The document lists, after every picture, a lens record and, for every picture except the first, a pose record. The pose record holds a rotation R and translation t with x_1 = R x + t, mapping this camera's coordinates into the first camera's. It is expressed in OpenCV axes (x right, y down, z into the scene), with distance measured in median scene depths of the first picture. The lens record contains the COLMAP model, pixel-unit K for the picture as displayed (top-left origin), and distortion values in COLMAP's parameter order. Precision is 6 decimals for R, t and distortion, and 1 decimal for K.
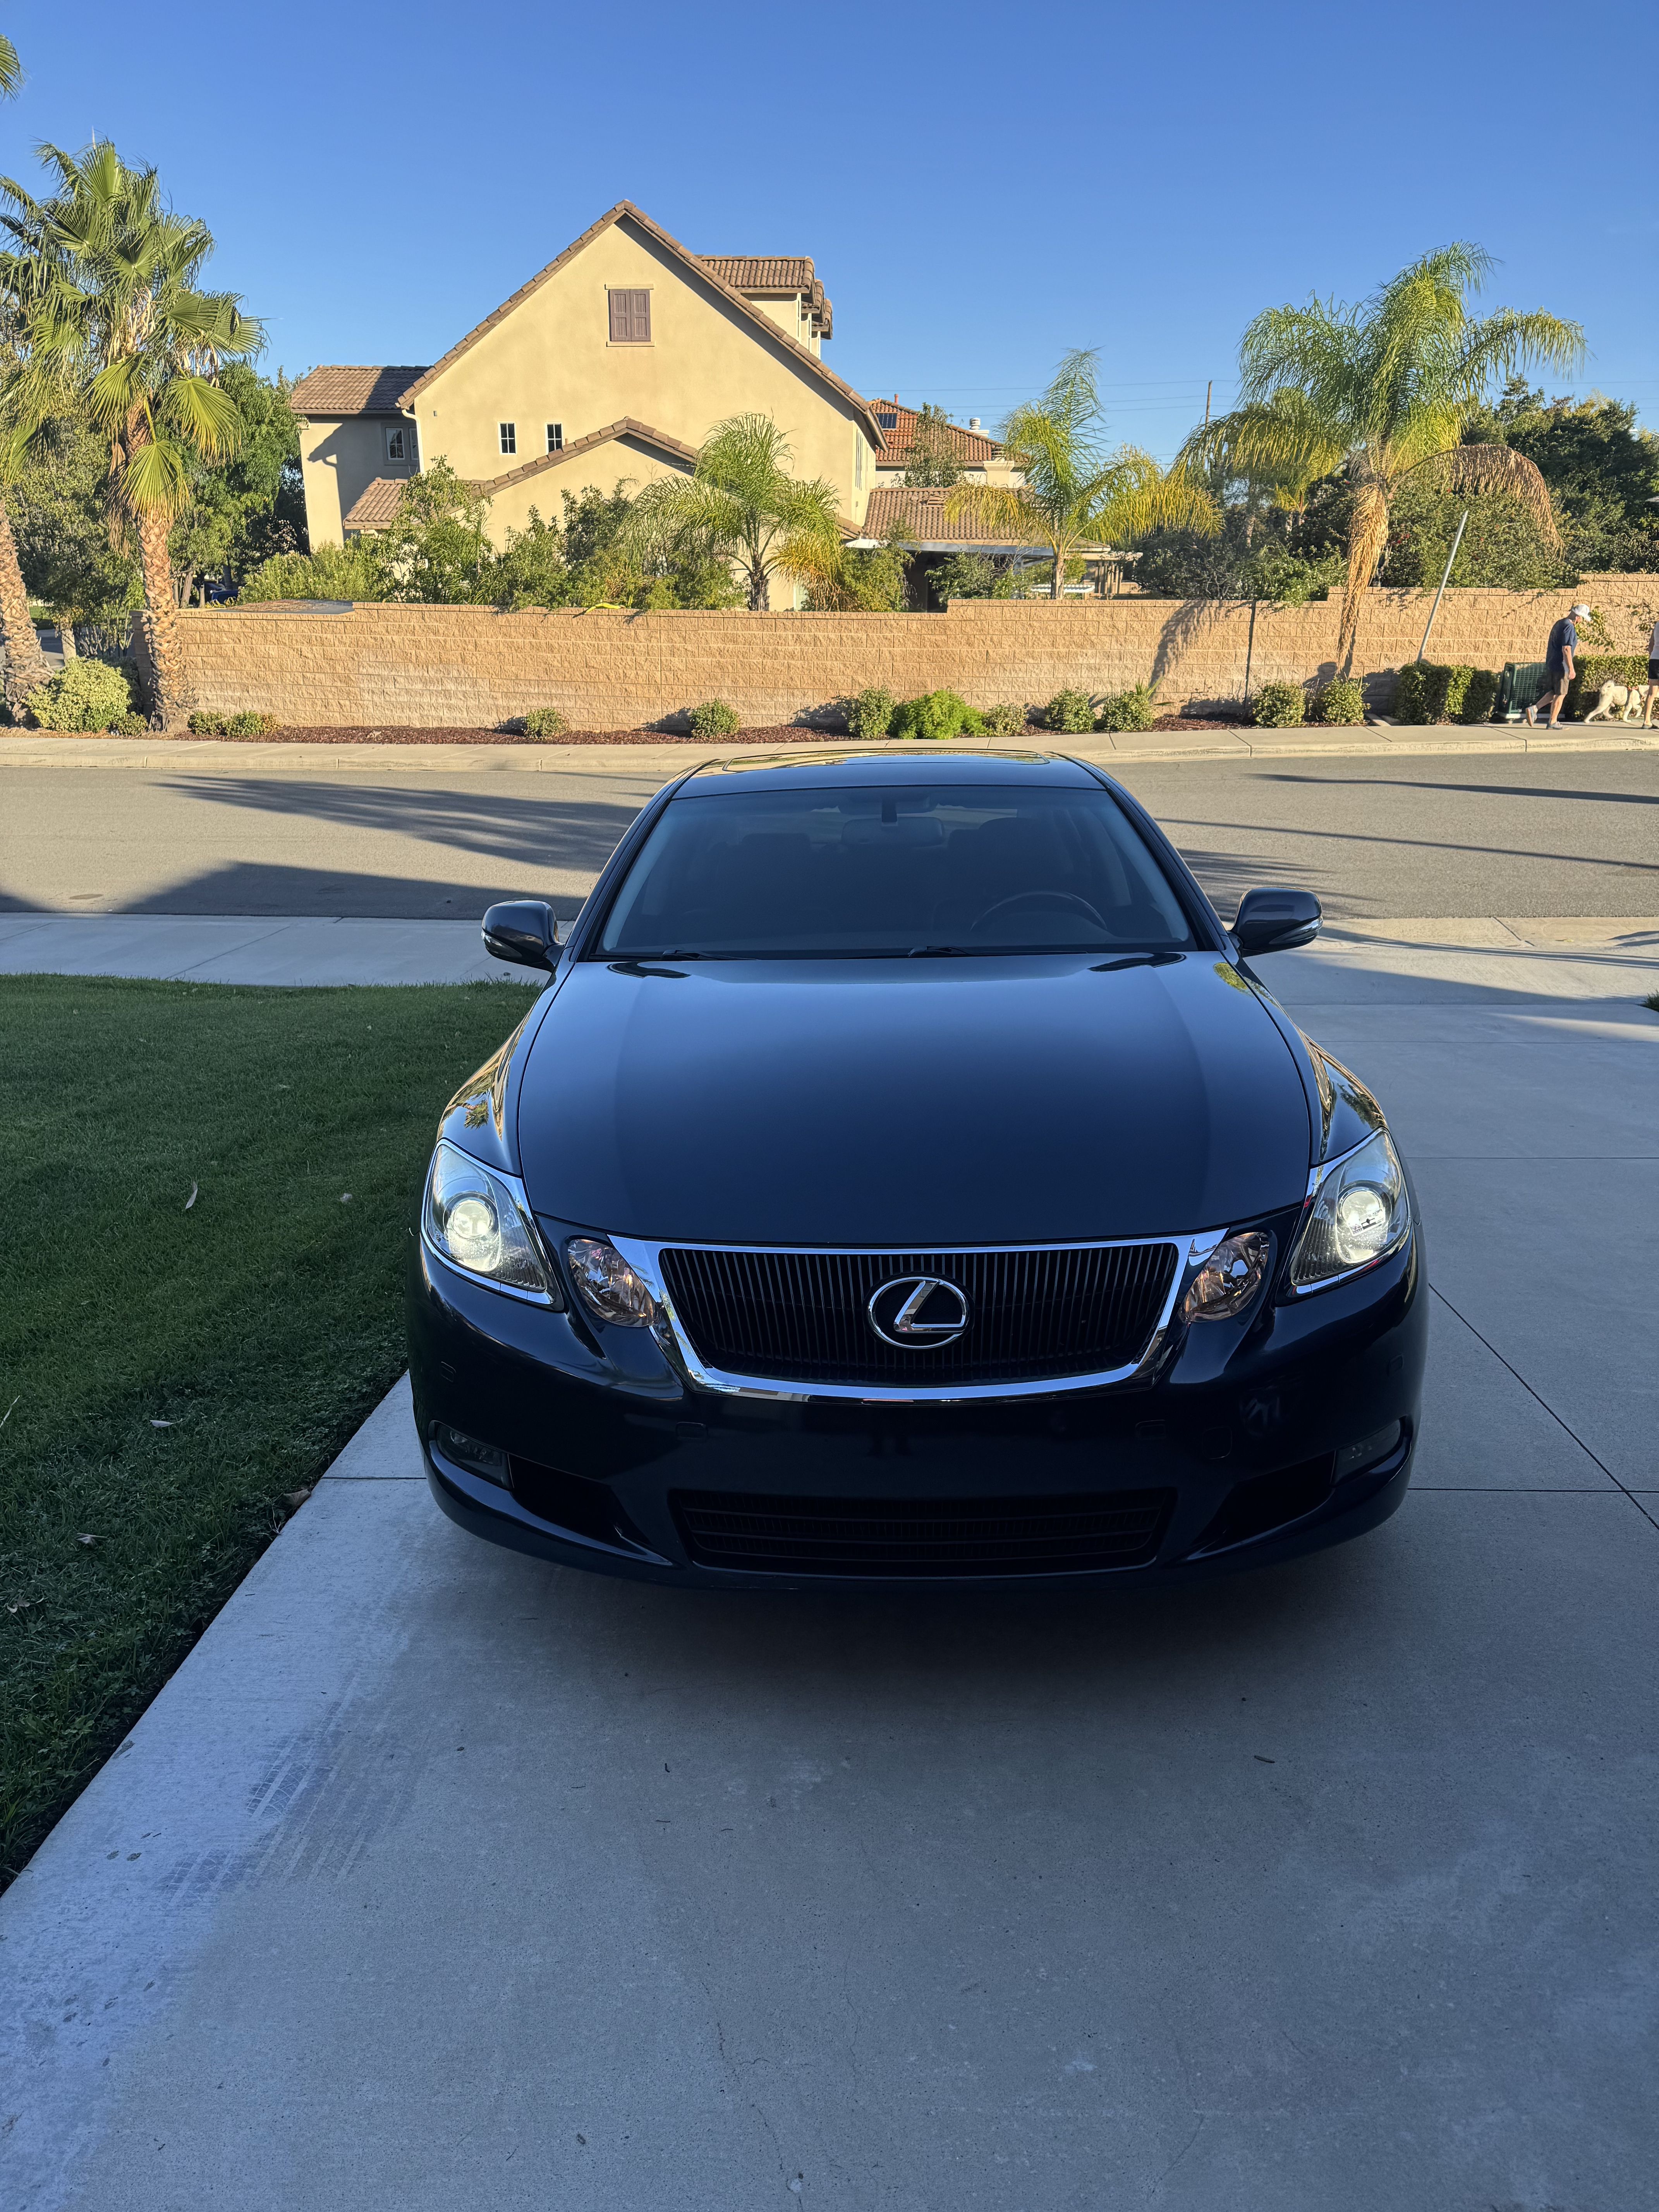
lens RADIAL K [[1547.5, 0, 829.5], [0, 1547.5, 1106.0], [0, 0, 1]] dist [0.009391, -0.009327]
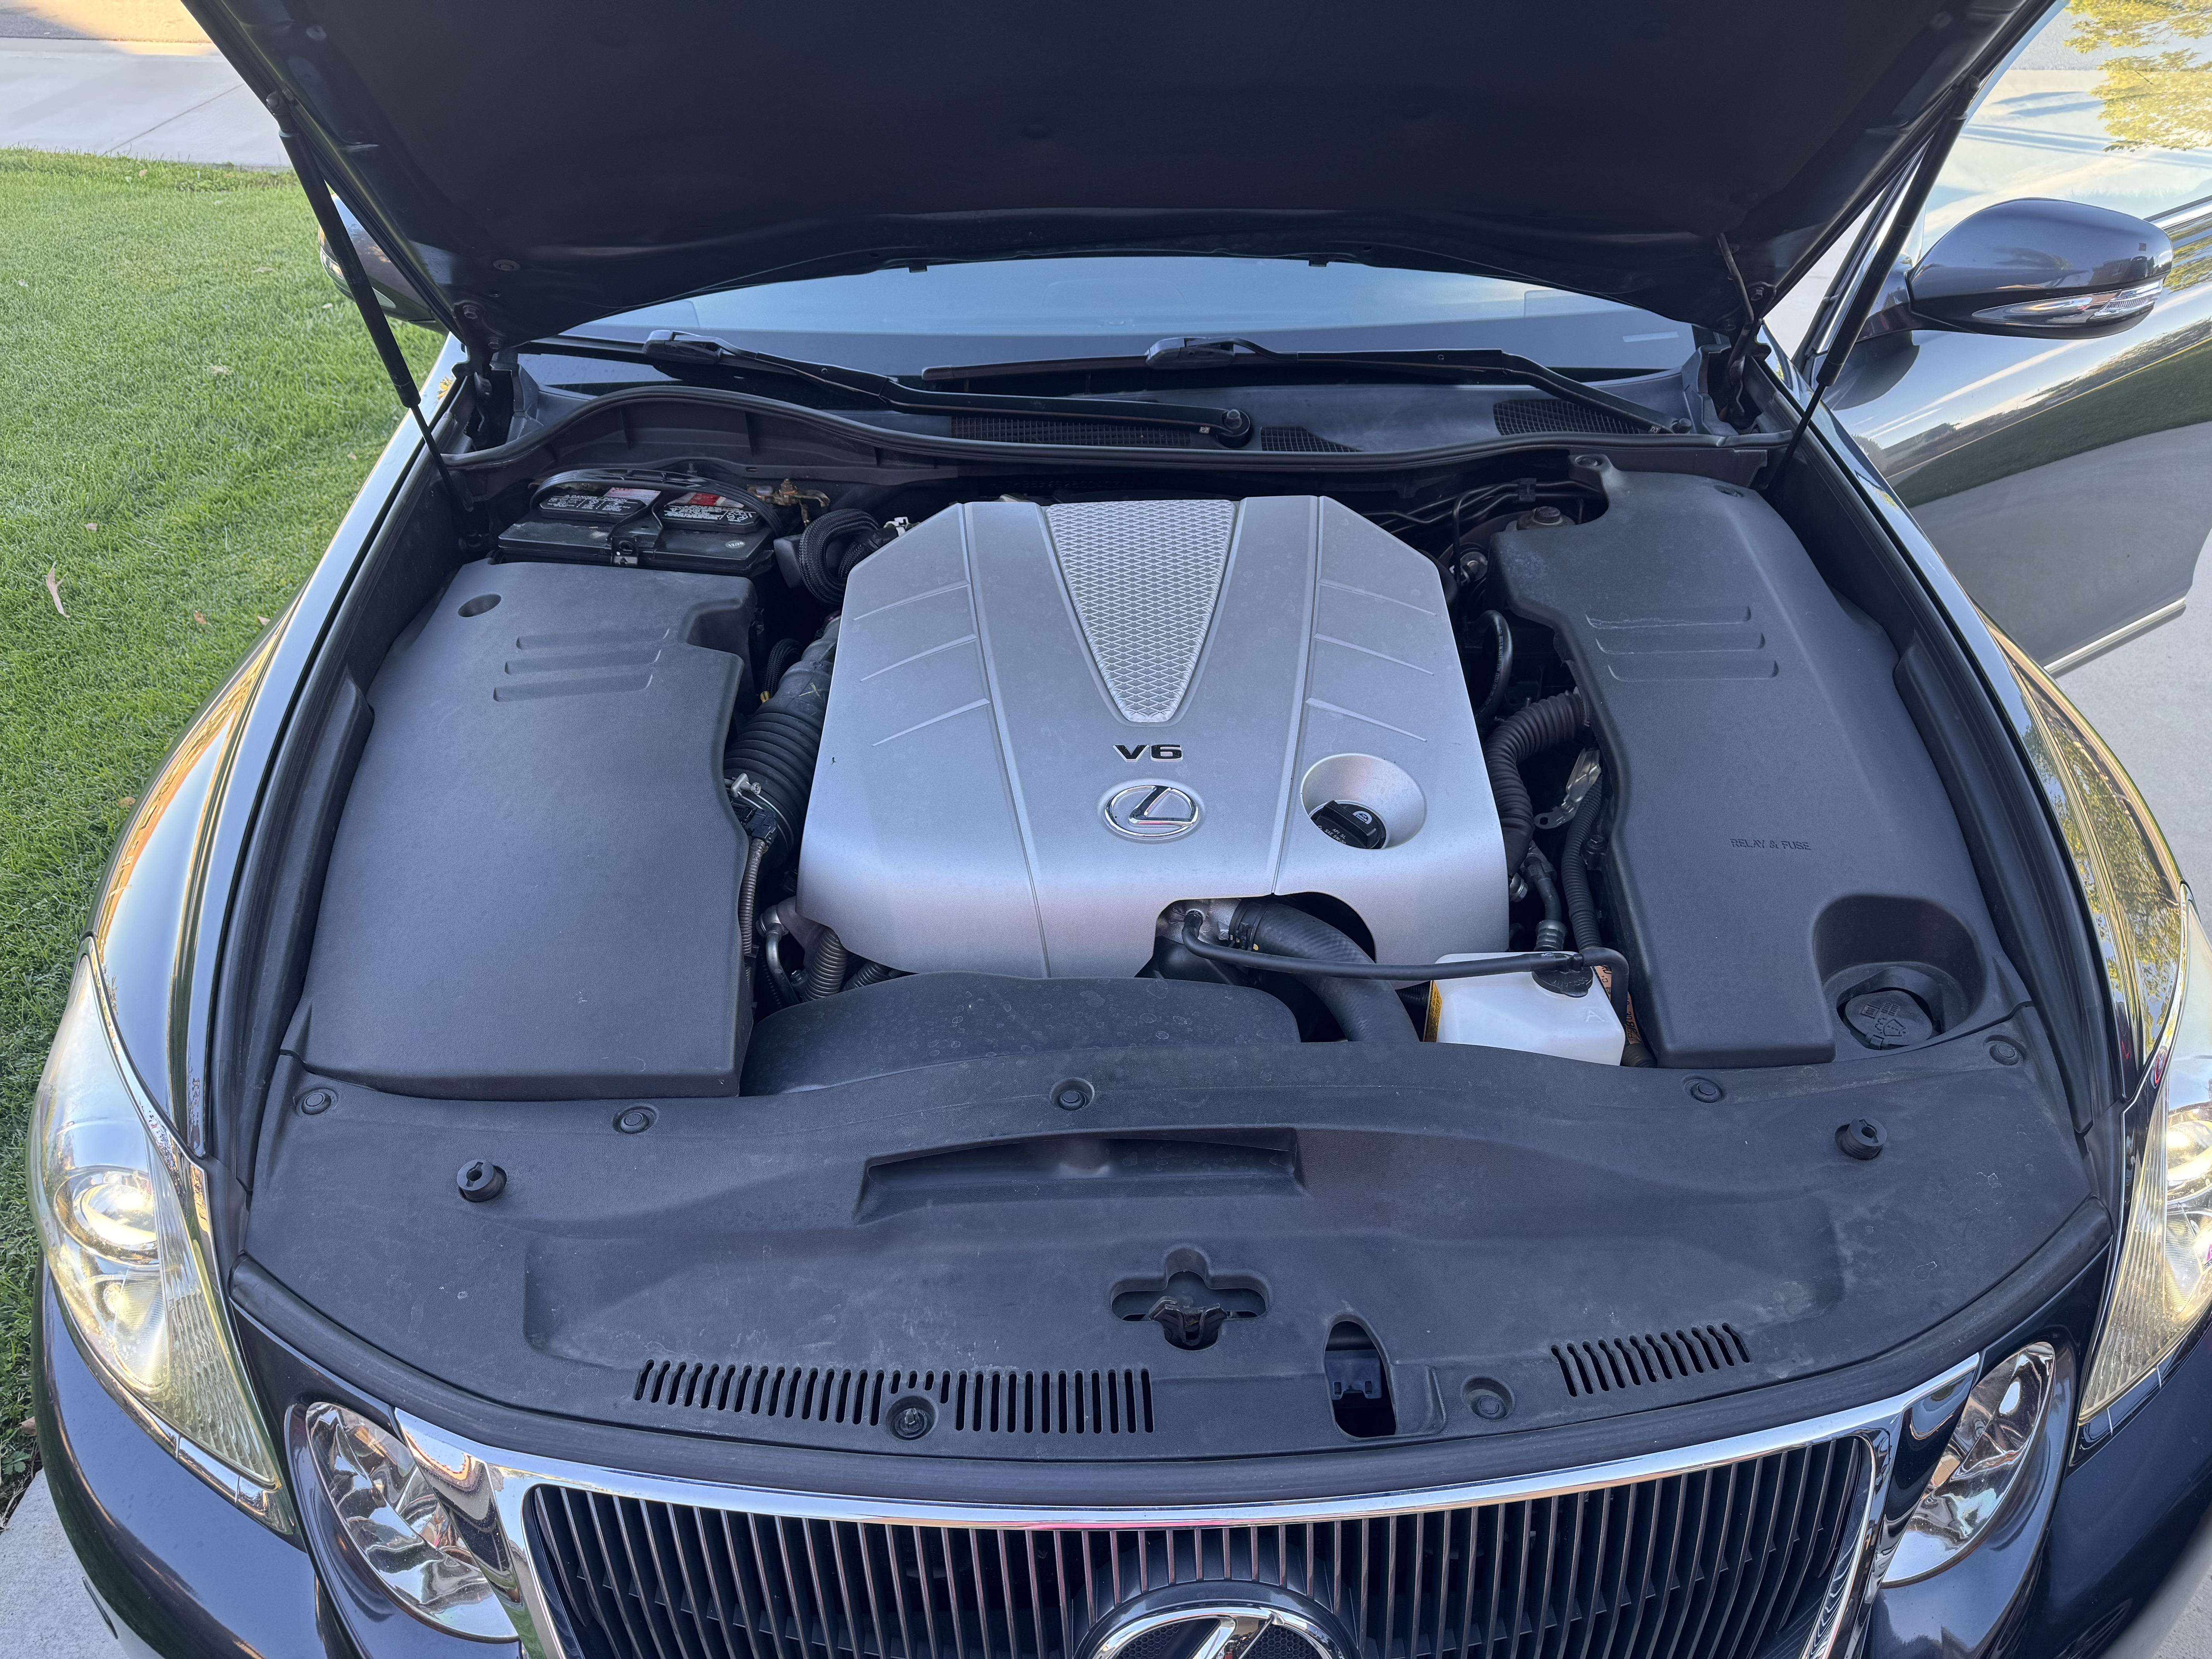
lens RADIAL K [[1547.5, 0, 1117.4], [0, 1547.5, 839.2], [0, 0, 1]] dist [0.009391, -0.009327]
pose [[0.997587, -0.031071, 0.062083, 0.005649], [0.006517, 0.932221, 0.361832, -0.070773], [-0.069117, -0.360554, 0.930174, 0.256066]]
